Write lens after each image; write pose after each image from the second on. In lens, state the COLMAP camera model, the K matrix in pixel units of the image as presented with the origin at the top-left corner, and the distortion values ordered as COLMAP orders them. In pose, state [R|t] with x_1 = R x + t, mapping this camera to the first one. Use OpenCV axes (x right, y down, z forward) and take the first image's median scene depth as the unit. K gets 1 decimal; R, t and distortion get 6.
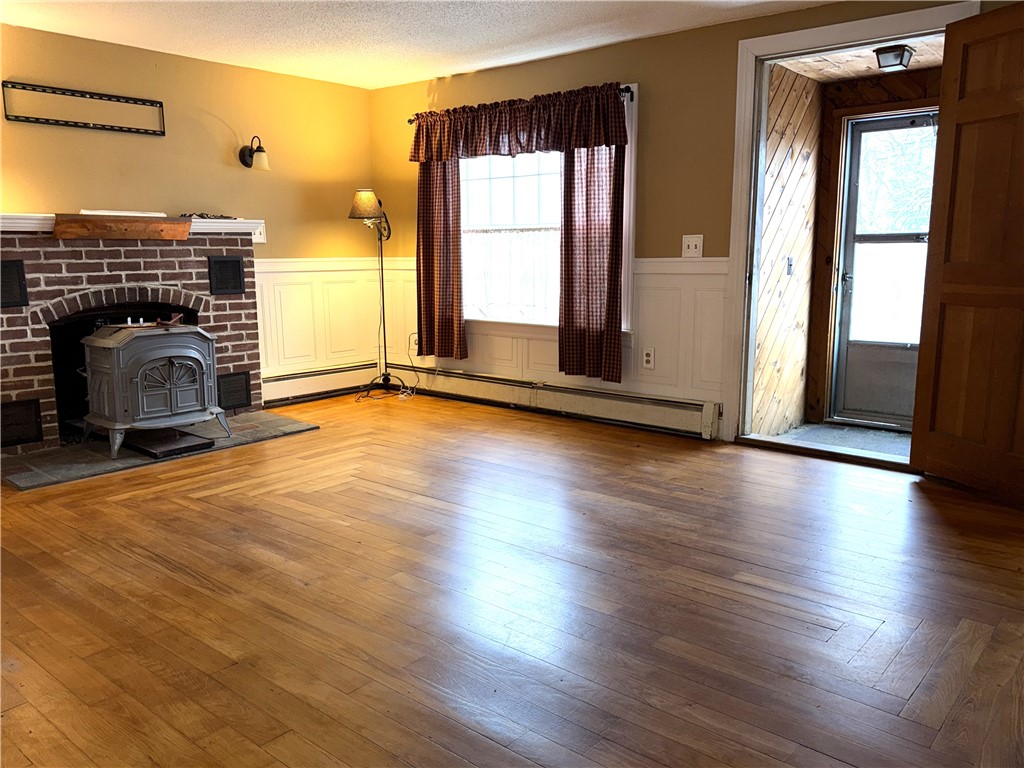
lens RADIAL K [[798.8, 0, 512.0], [0, 798.8, 384.0], [0, 0, 1]] dist [0.034494, -0.060633]
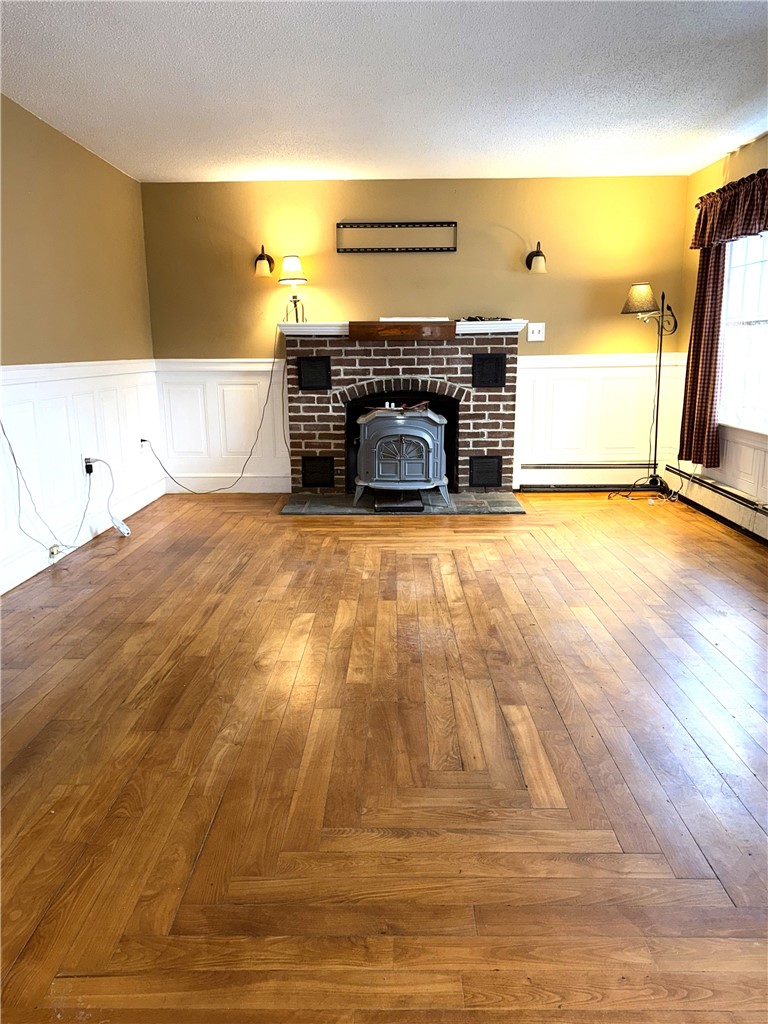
lens RADIAL K [[800.5, 0, 384.0], [0, 800.5, 512.0], [0, 0, 1]] dist [0.154780, -0.195619]
pose [[0.629182, 0.157417, -0.761150, 0.484994], [-0.125657, 0.986995, 0.100255, -0.033564], [0.767033, 0.032565, 0.640781, 0.155453]]
